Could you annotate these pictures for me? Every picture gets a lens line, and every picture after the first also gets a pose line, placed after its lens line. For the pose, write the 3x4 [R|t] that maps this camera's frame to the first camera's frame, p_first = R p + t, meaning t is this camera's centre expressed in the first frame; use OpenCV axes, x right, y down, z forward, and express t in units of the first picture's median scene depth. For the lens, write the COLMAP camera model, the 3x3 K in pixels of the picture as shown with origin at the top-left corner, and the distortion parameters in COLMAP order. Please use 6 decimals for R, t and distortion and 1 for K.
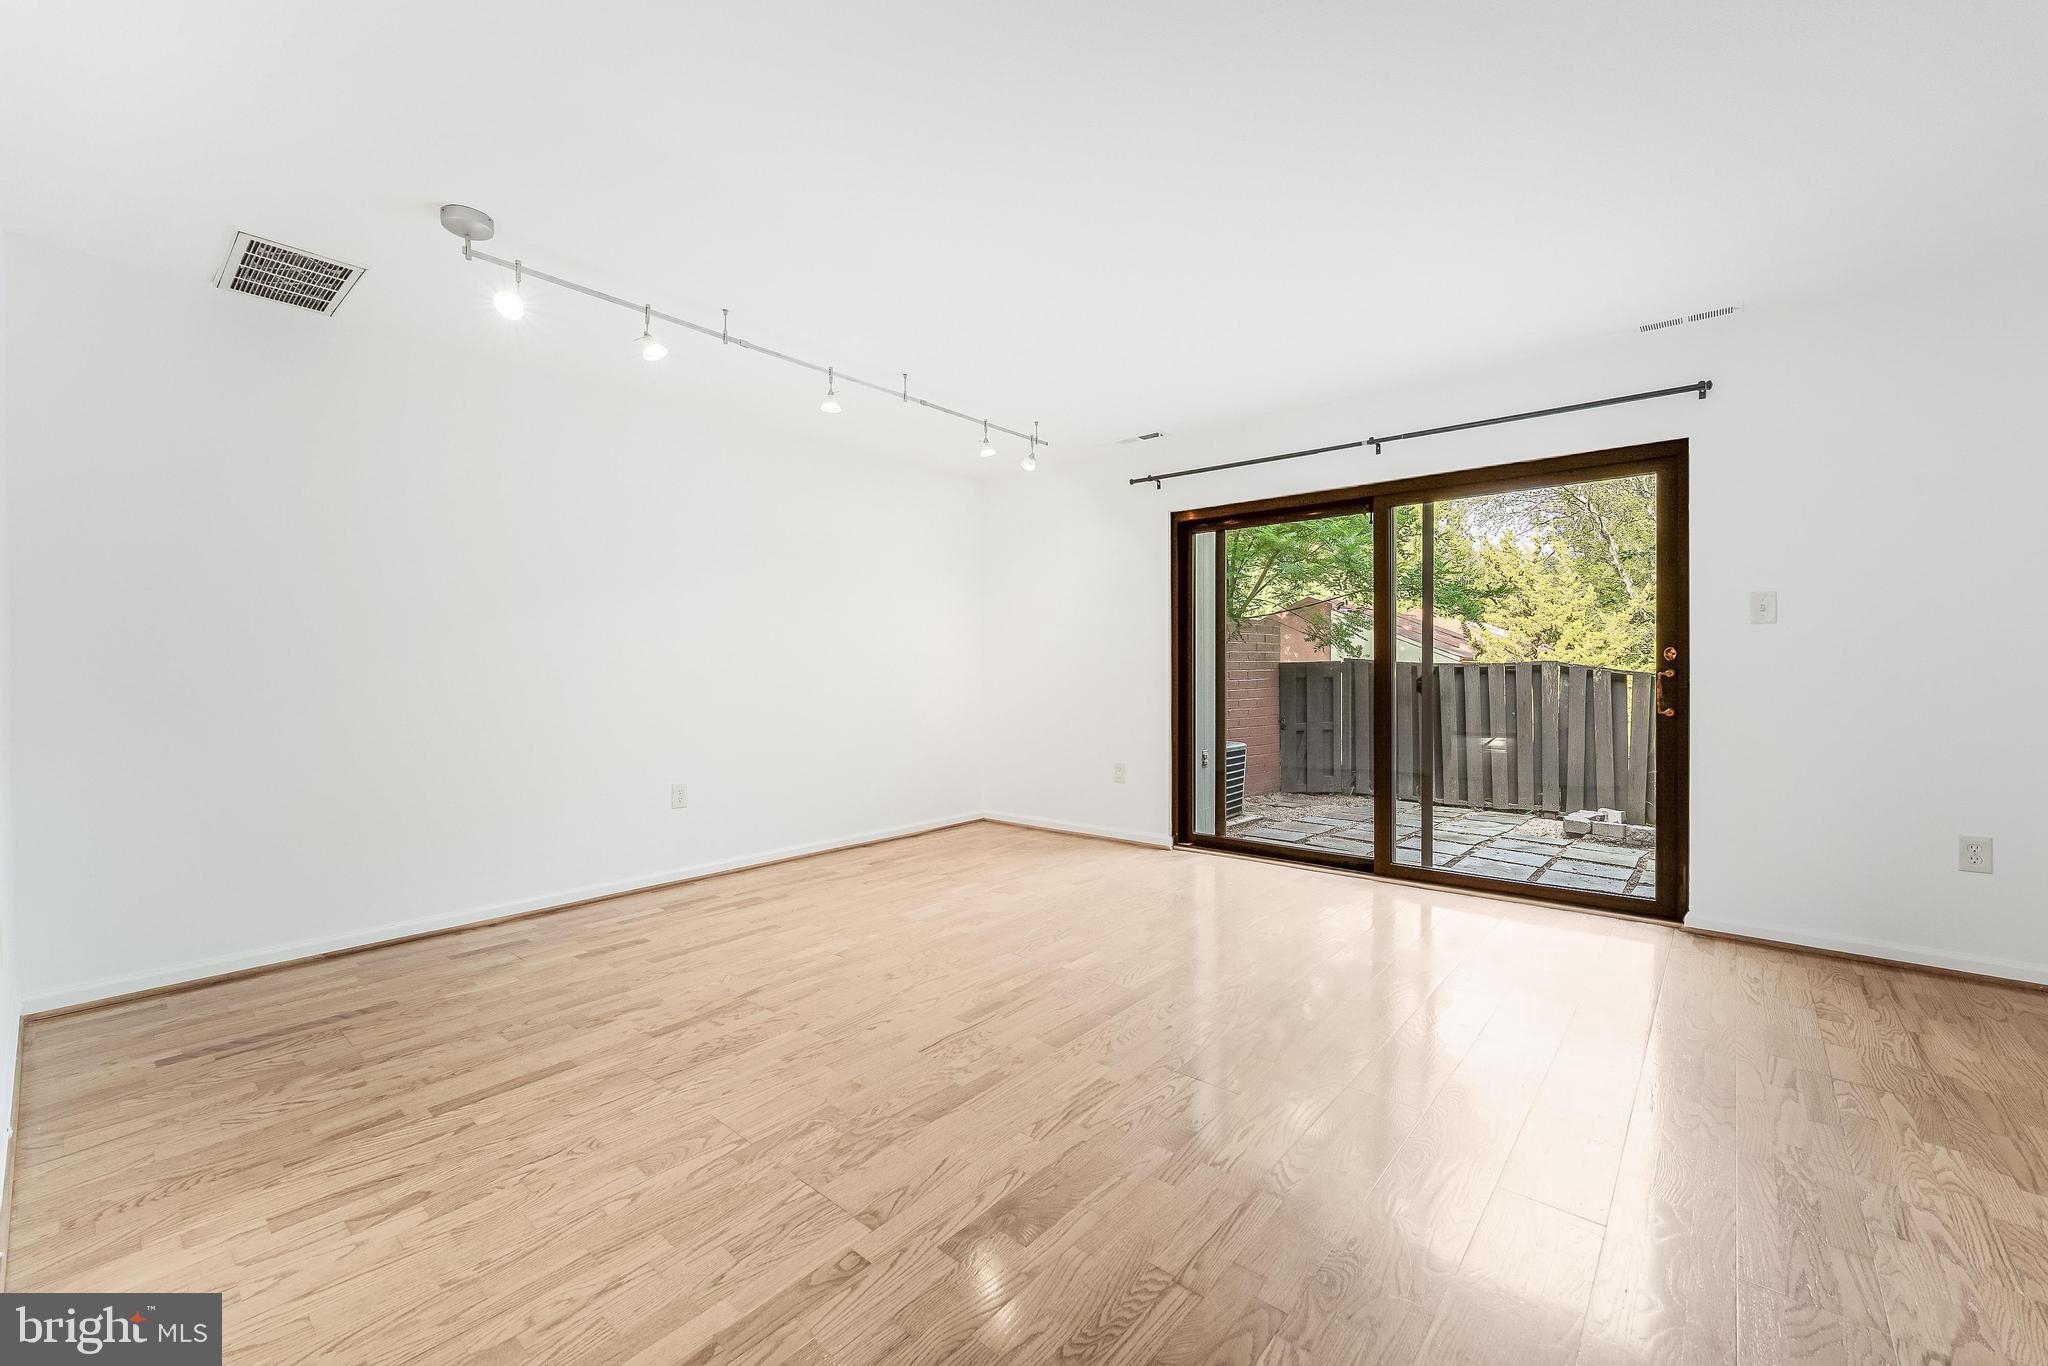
lens RADIAL K [[829.7, 0, 1033.7], [0, 829.7, 685.1], [0, 0, 1]] dist [0.001781, -0.000055]
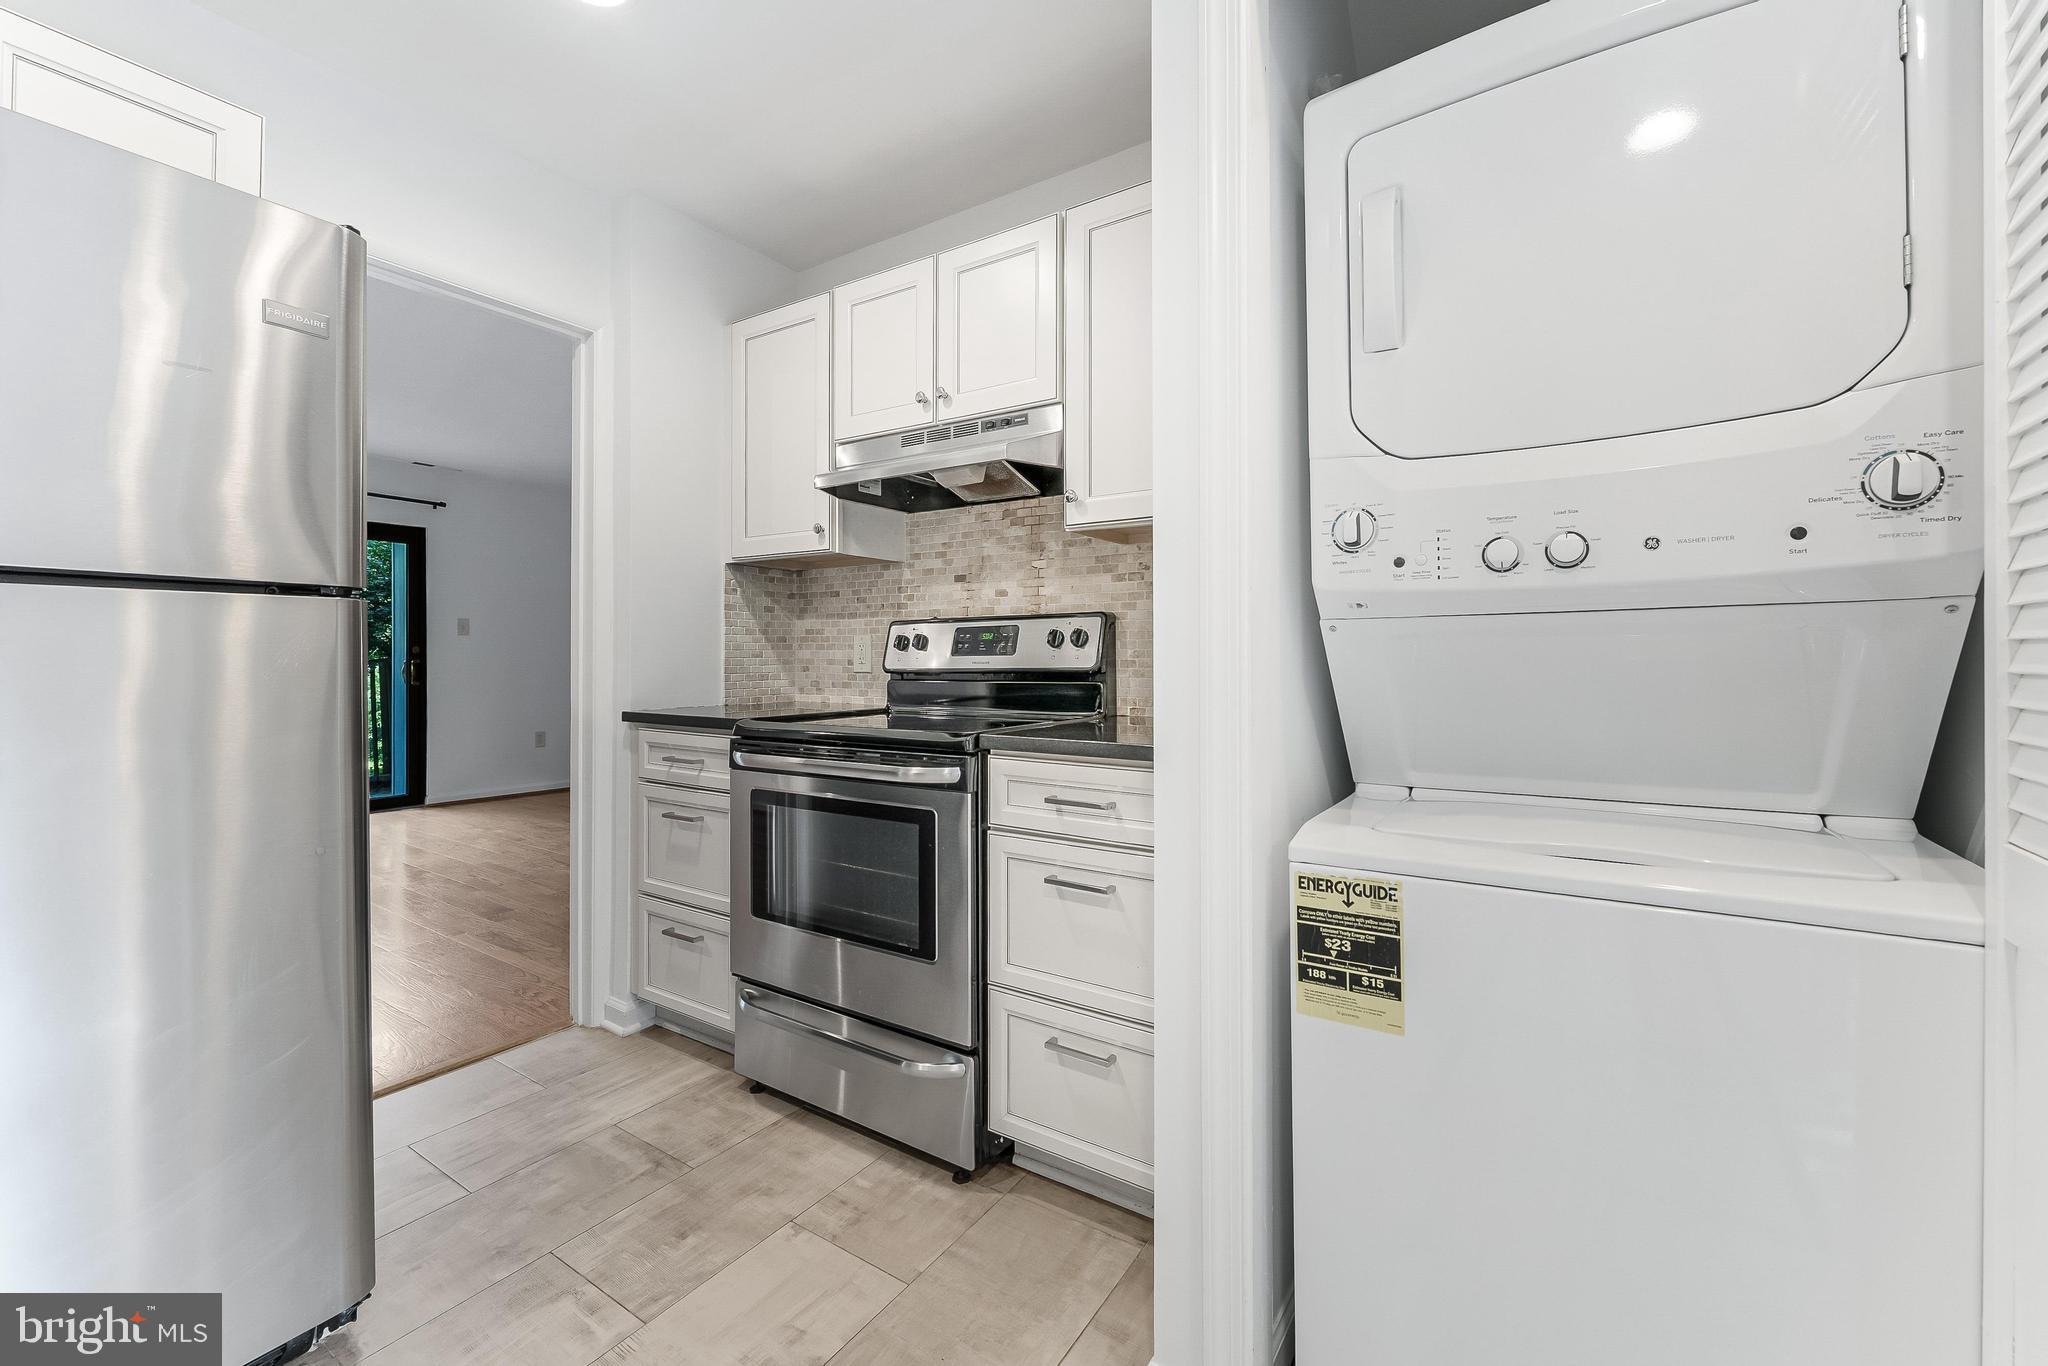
lens RADIAL K [[829.7, 0, 1026.6], [0, 829.7, 660.8], [0, 0, 1]] dist [0.001781, -0.000055]
pose [[-0.117152, 0.000072, 0.993114, -0.648931], [0.017563, 0.999844, 0.001999, 0.002624], [-0.992959, 0.017677, -0.117135, -0.036217]]
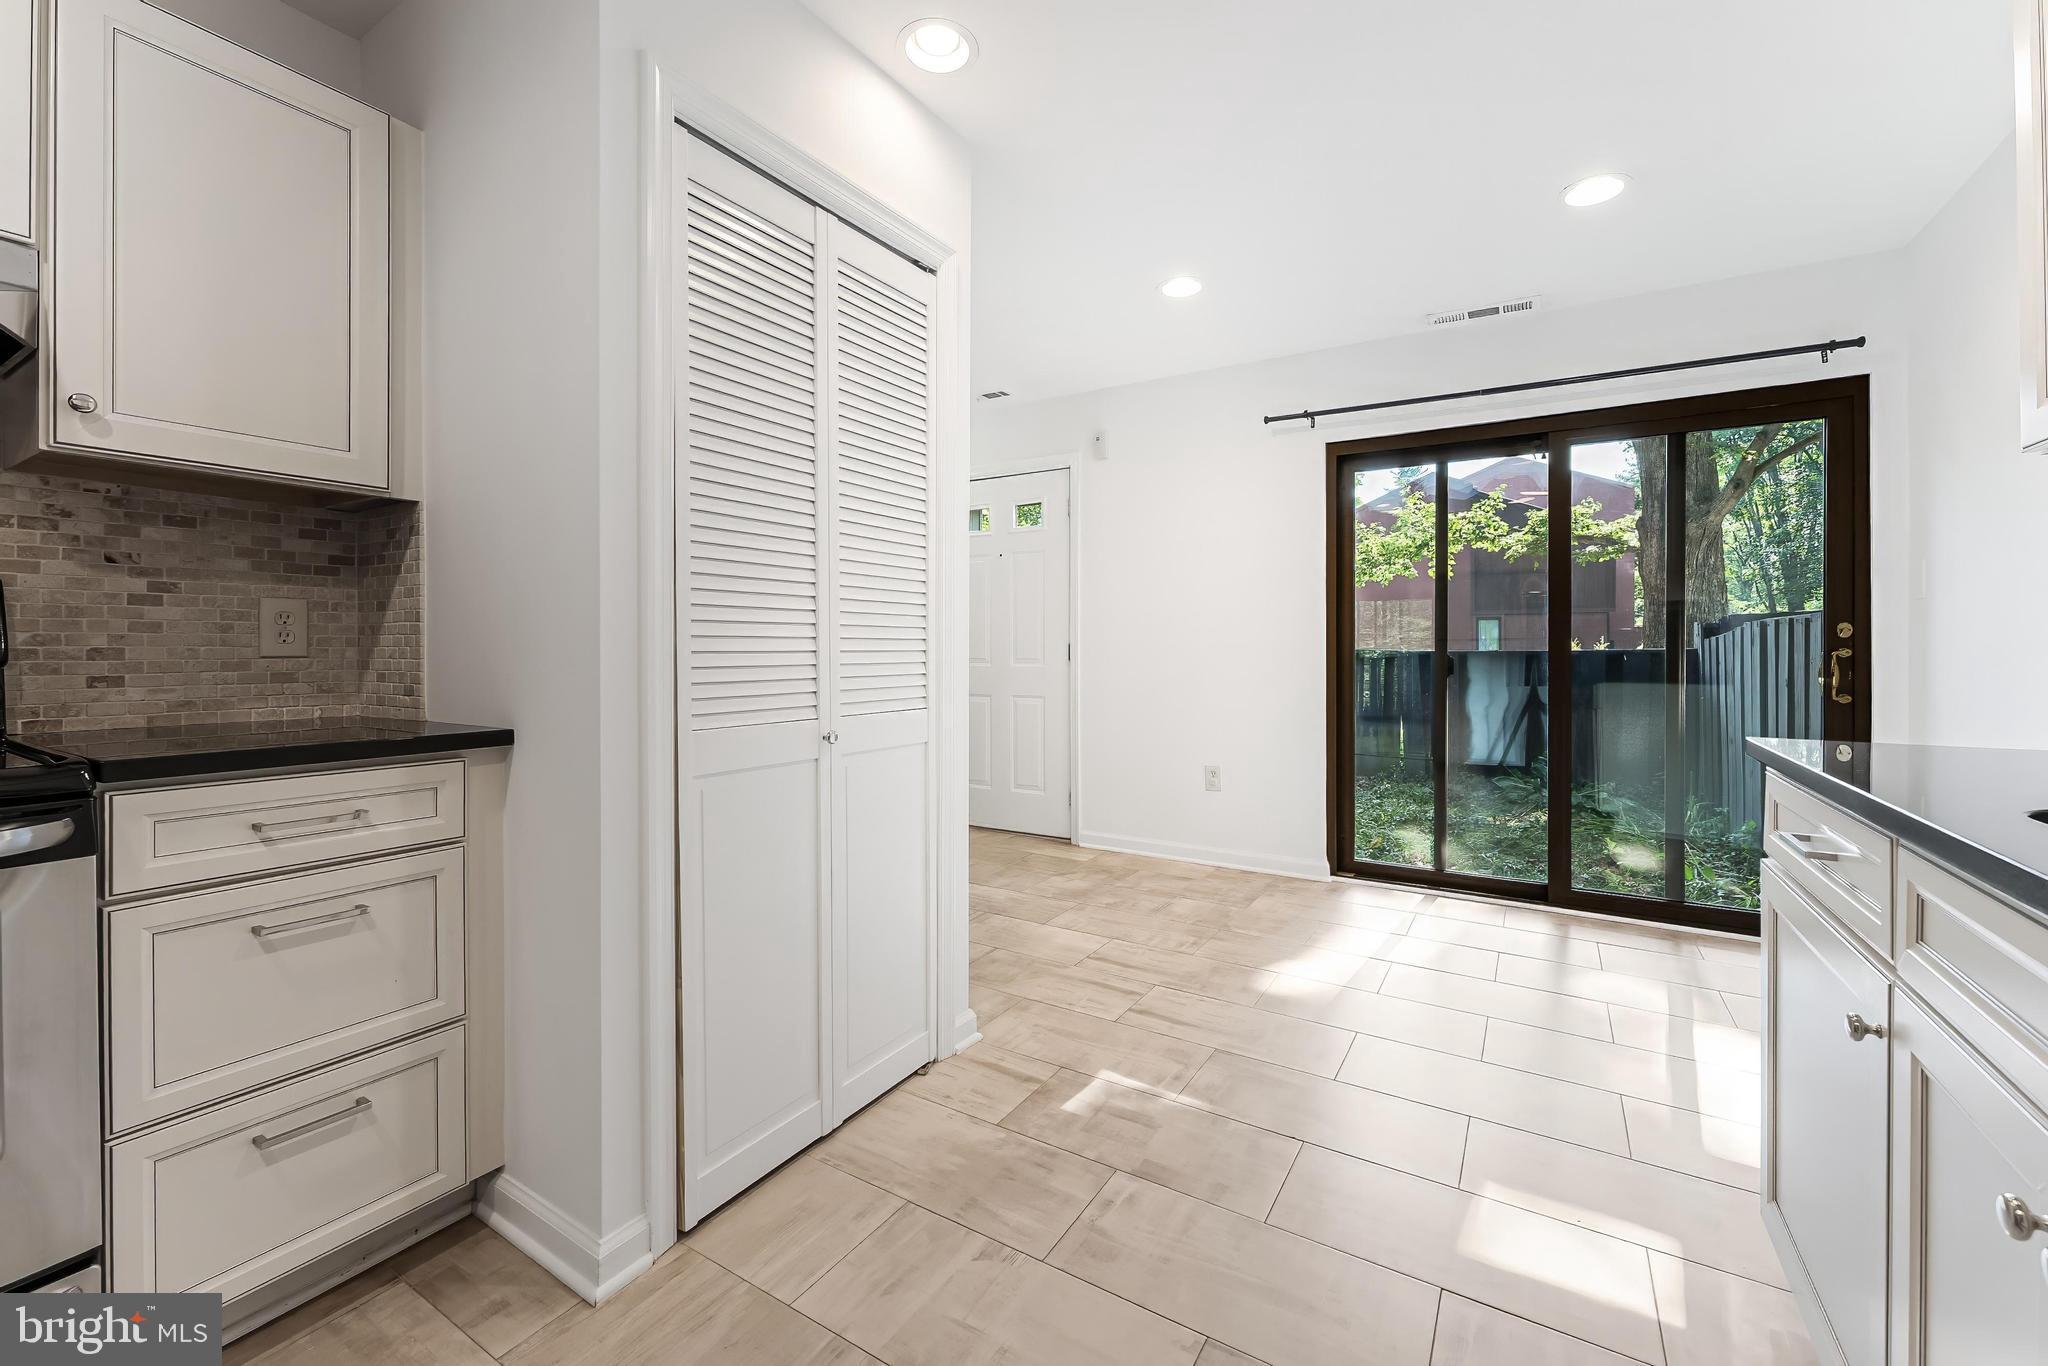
lens RADIAL K [[829.7, 0, 1027.4], [0, 829.7, 655.5], [0, 0, 1]] dist [0.001781, -0.000055]
pose [[-0.990288, 0.006043, -0.138898, -0.541106], [0.002684, 0.999700, 0.024361, 0.000540], [0.139003, 0.023751, -0.990007, 0.162585]]
